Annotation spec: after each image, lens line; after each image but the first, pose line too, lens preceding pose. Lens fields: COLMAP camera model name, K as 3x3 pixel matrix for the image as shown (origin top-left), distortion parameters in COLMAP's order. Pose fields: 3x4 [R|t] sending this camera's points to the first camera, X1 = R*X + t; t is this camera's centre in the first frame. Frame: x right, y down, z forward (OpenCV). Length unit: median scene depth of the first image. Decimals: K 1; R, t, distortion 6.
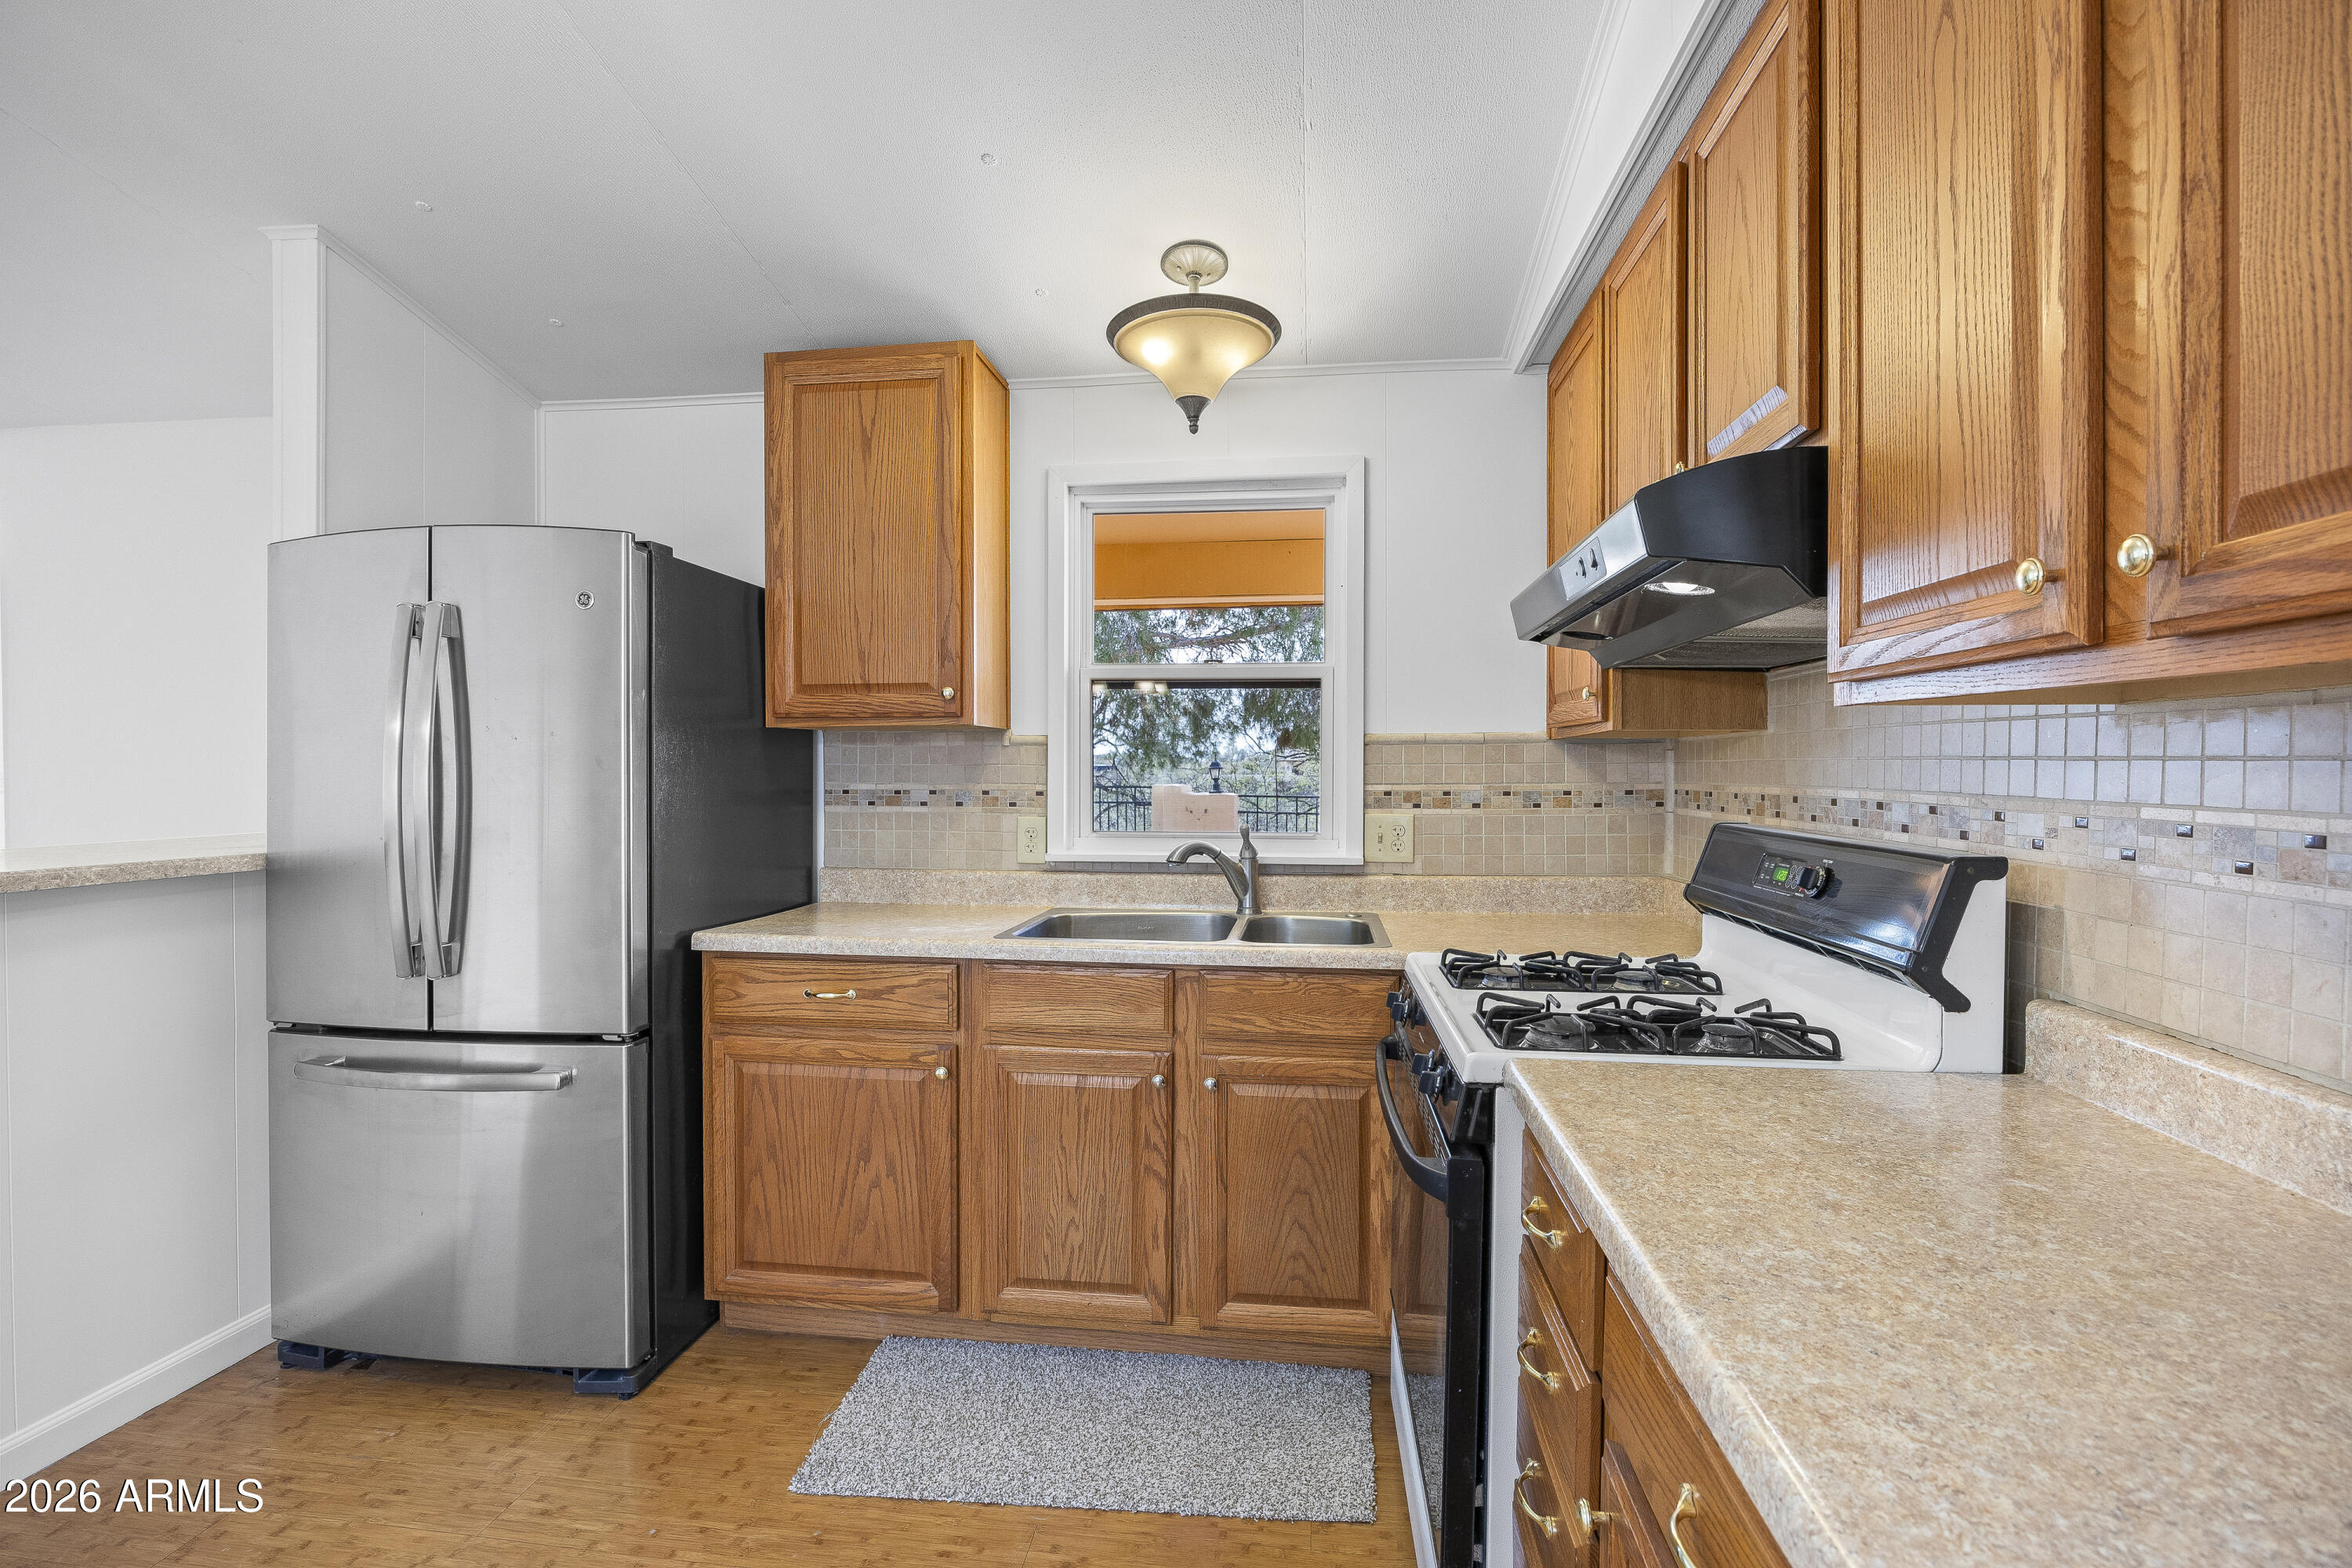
lens RADIAL K [[1070.1, 0, 1177.1], [0, 1070.1, 781.6], [0, 0, 1]] dist [-0.017798, 0.000095]
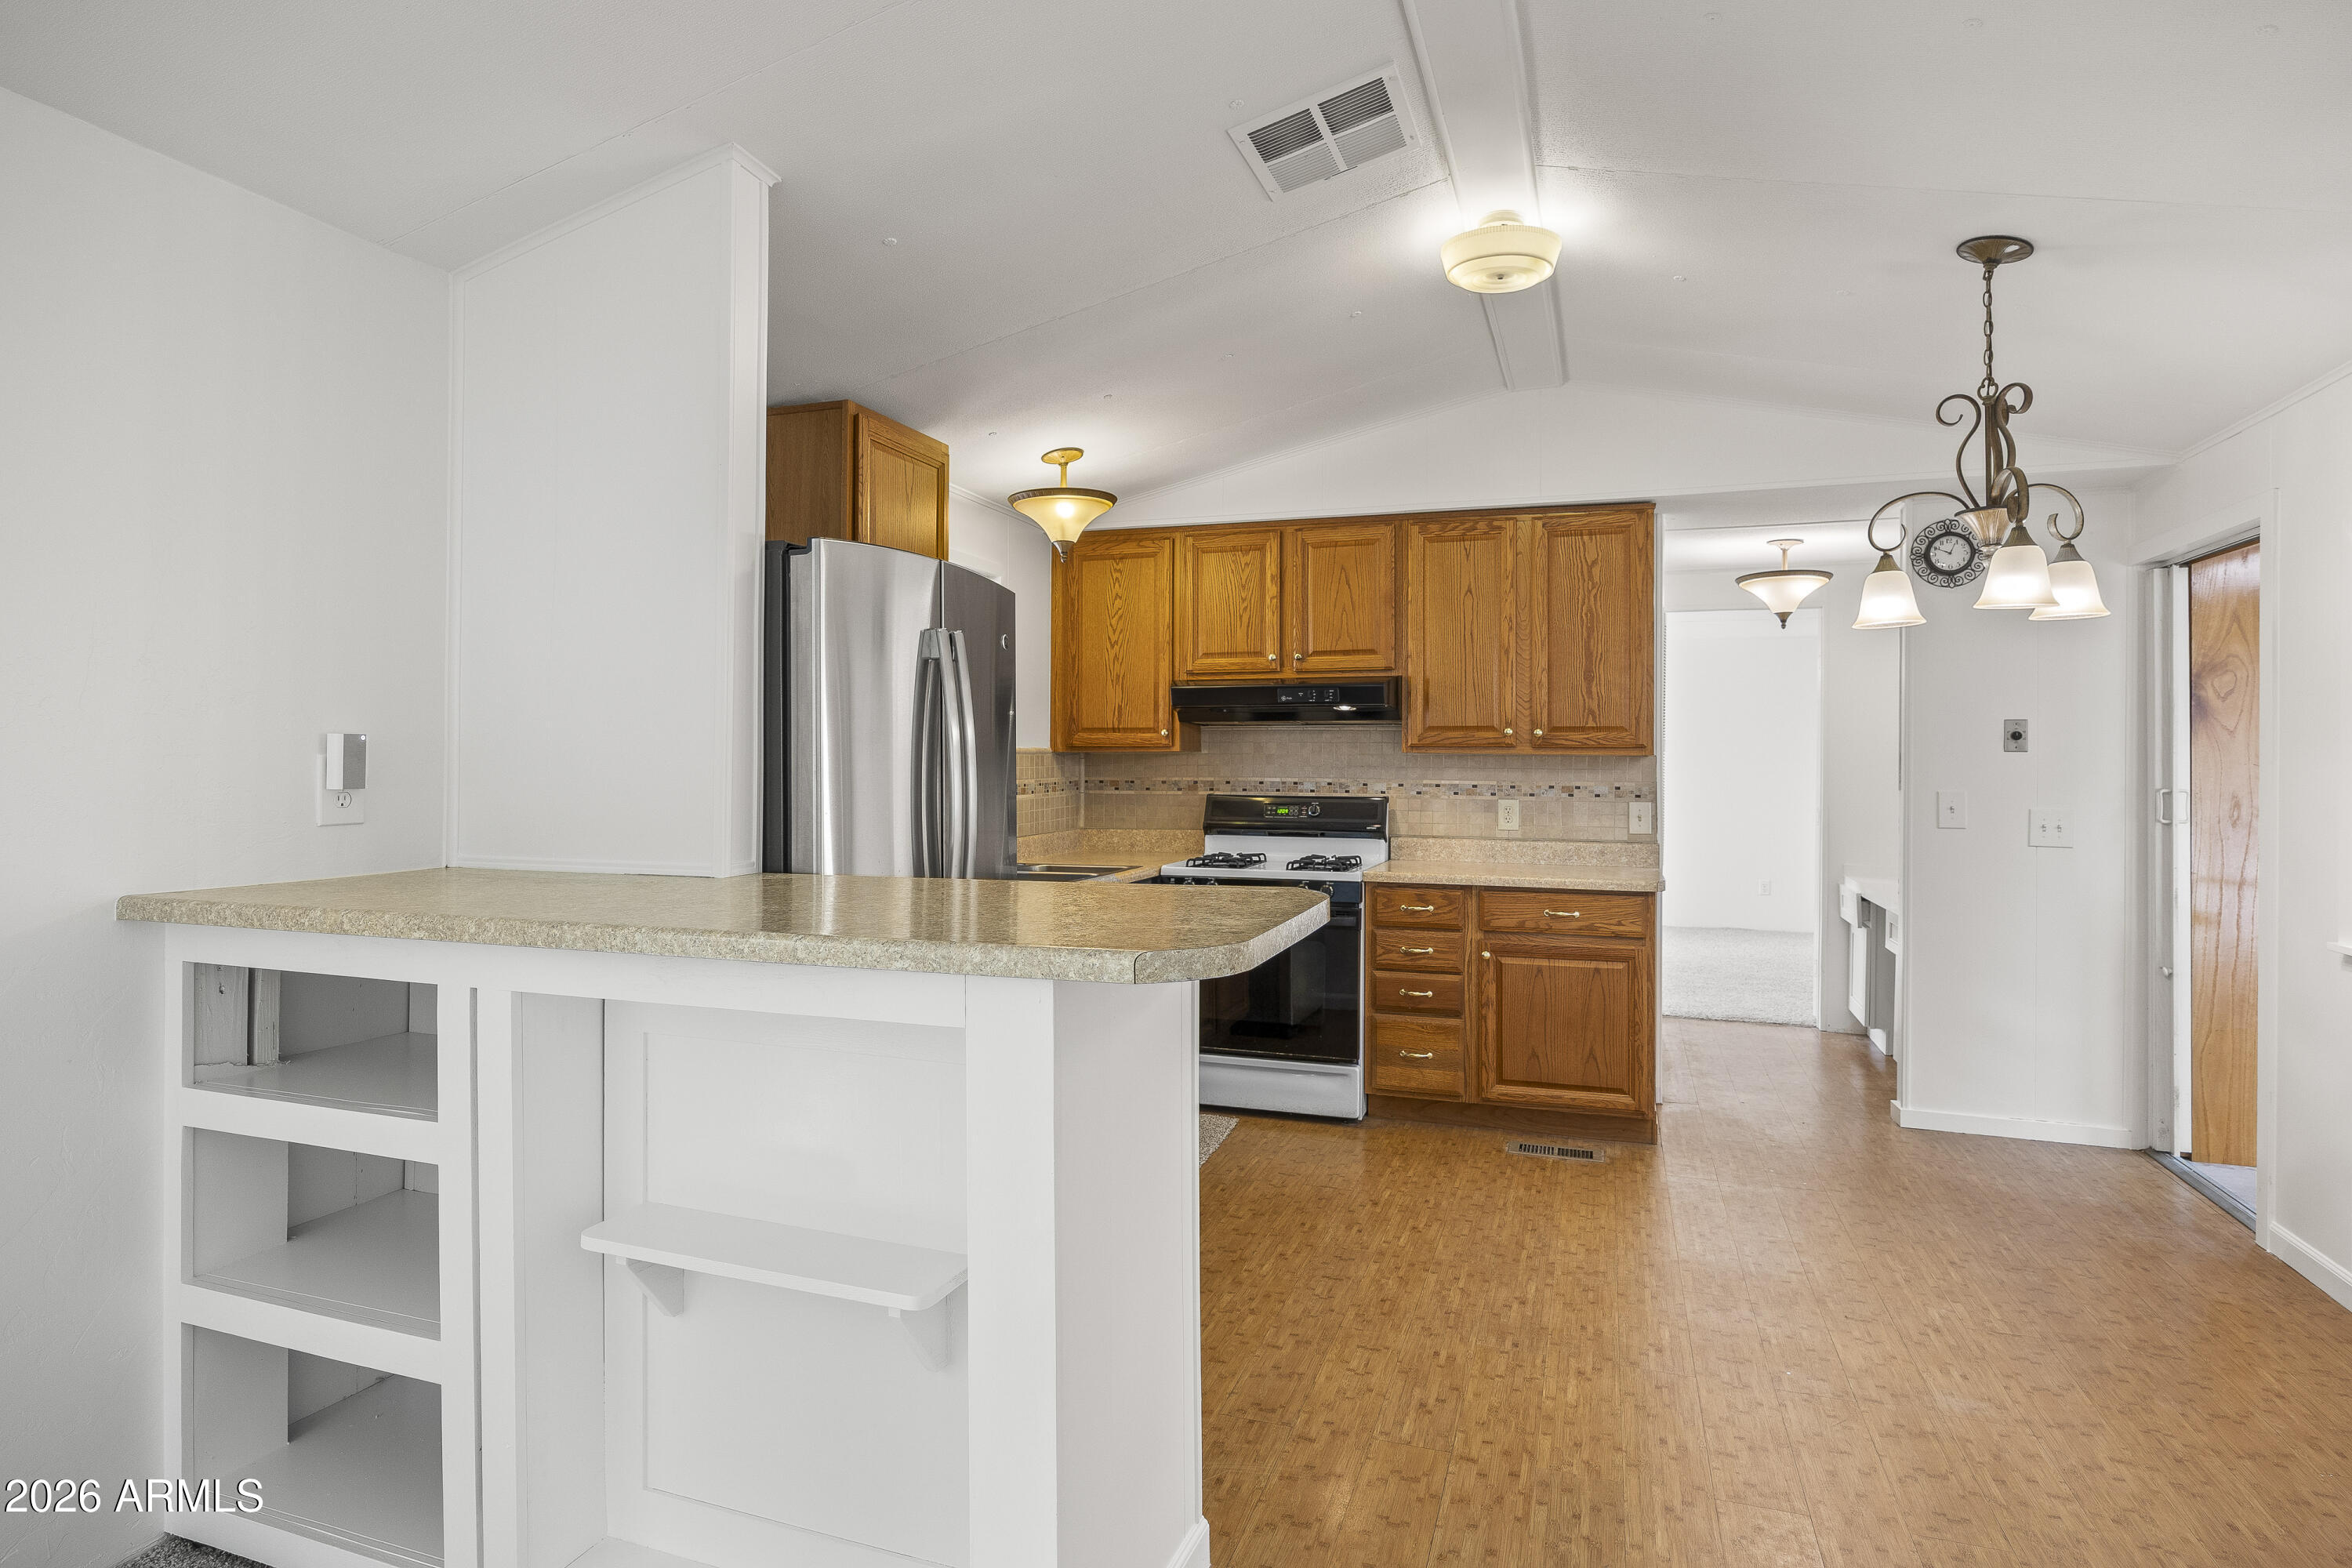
lens RADIAL K [[1217.5, 0, 1181.4], [0, 1217.5, 754.6], [0, 0, 1]] dist [-0.003586, 0.000215]
pose [[0.214518, 0.003598, 0.976713, -1.776665], [0.011068, 0.999920, -0.006115, -0.025155], [-0.976657, 0.012122, 0.214461, 0.452105]]
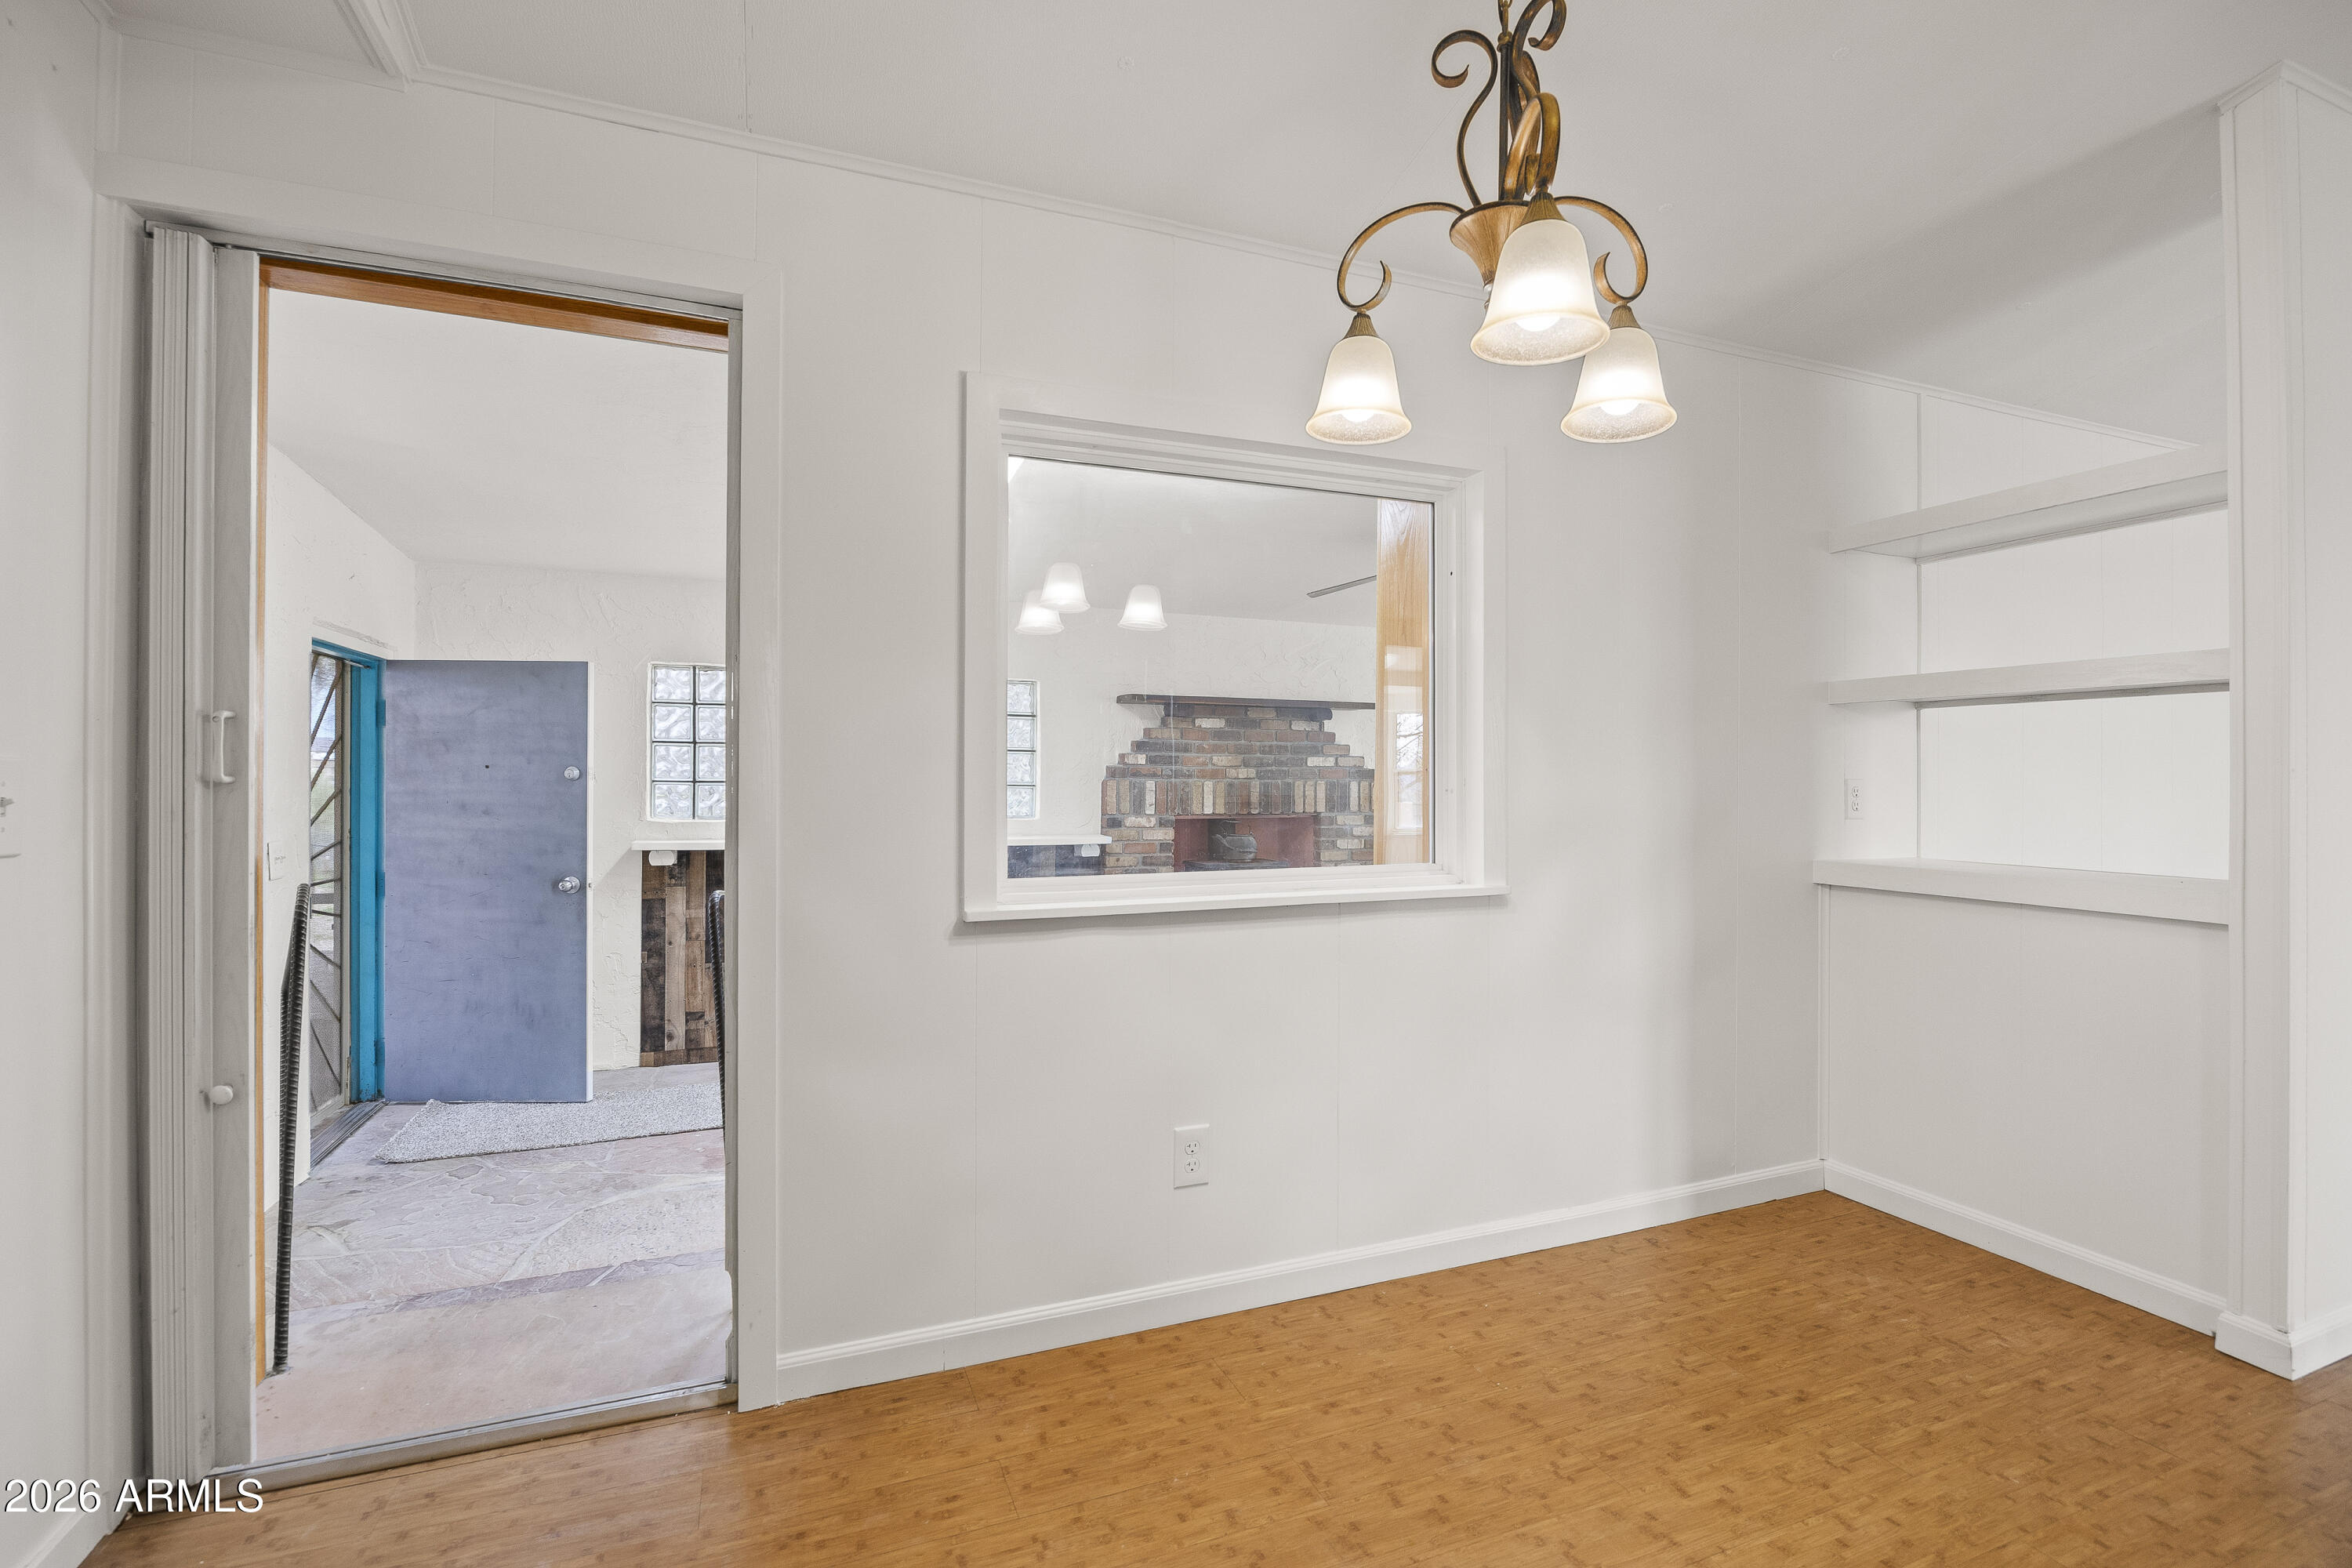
lens RADIAL K [[1046.0, 0, 1181.3], [0, 1046.0, 762.9], [0, 0, 1]] dist [-0.010957, 0.000285]
pose [[-0.878134, -0.015393, -0.478167, 0.019518], [-0.017414, 0.999848, -0.000208, 0.051822], [0.478098, 0.008145, -0.878269, 0.388593]]
